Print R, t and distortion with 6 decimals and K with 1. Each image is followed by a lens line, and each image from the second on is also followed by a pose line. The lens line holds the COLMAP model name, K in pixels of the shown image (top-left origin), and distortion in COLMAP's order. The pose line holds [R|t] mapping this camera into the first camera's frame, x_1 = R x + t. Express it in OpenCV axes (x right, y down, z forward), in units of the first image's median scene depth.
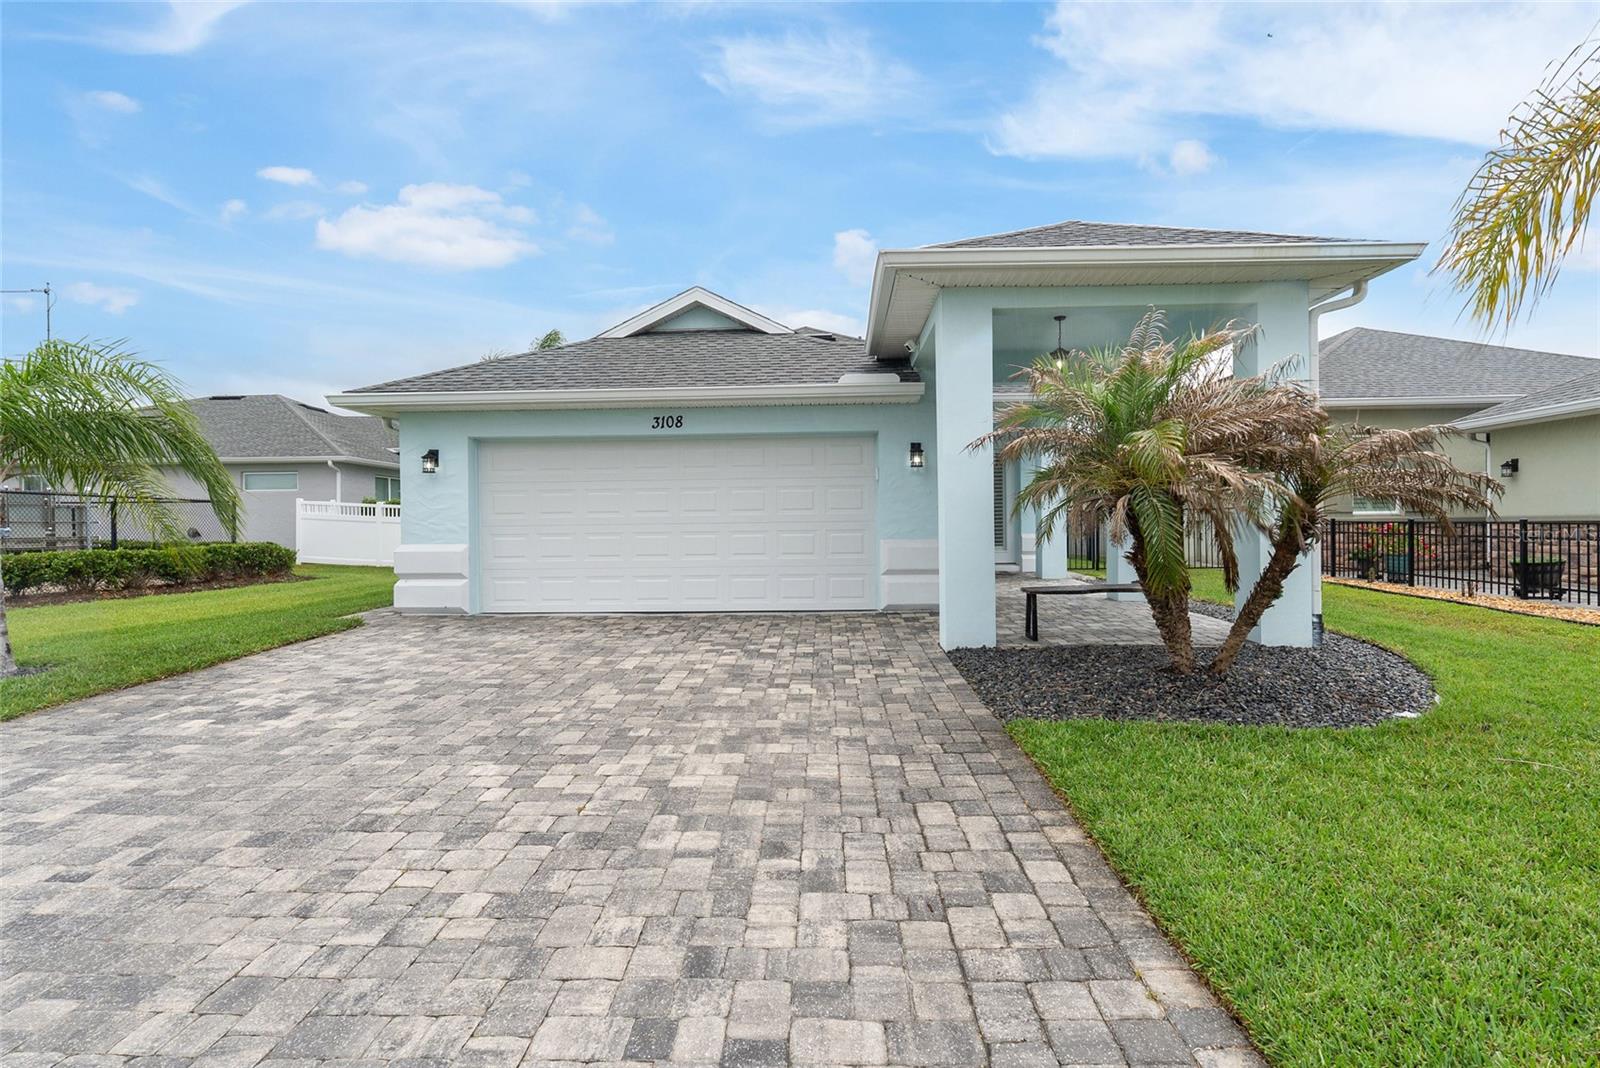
lens RADIAL K [[774.5, 0, 798.3], [0, 774.5, 529.0], [0, 0, 1]] dist [-0.006115, 0.000712]
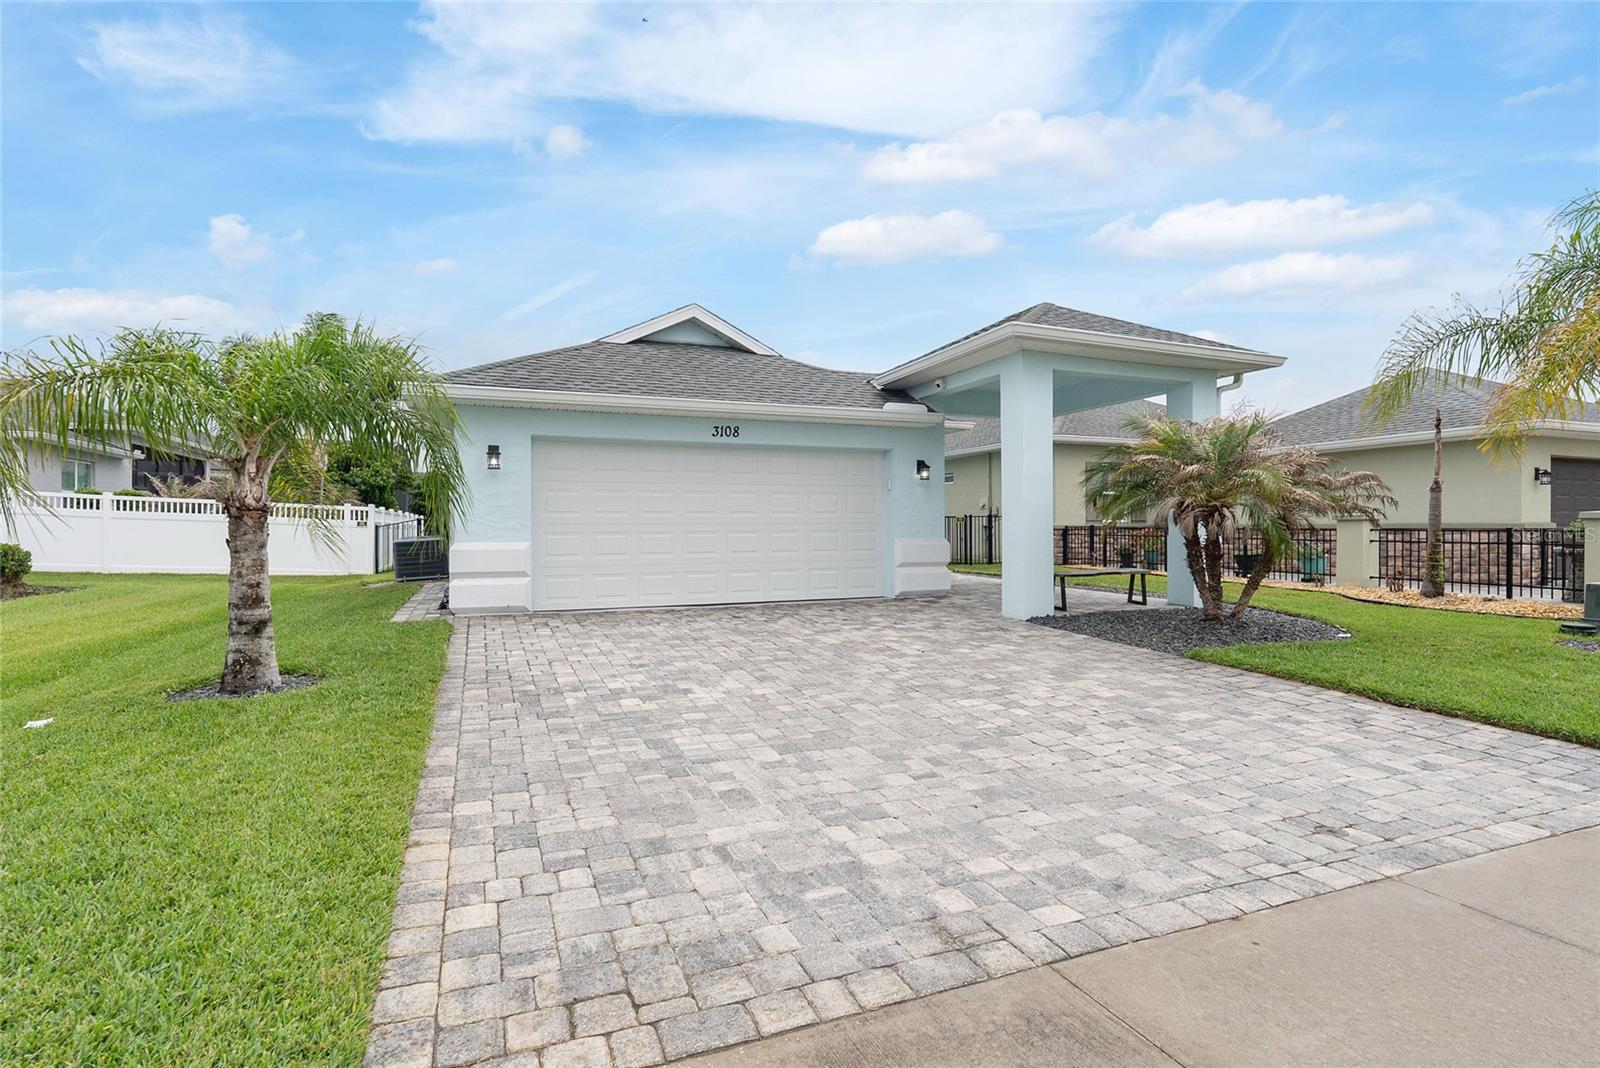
lens RADIAL K [[774.5, 0, 805.5], [0, 774.5, 535.2], [0, 0, 1]] dist [-0.006115, 0.000712]
pose [[0.909590, 0.003952, 0.415487, -0.522947], [-0.005054, 0.999986, 0.001553, 0.007152], [-0.415475, -0.003513, 0.909598, -0.049965]]
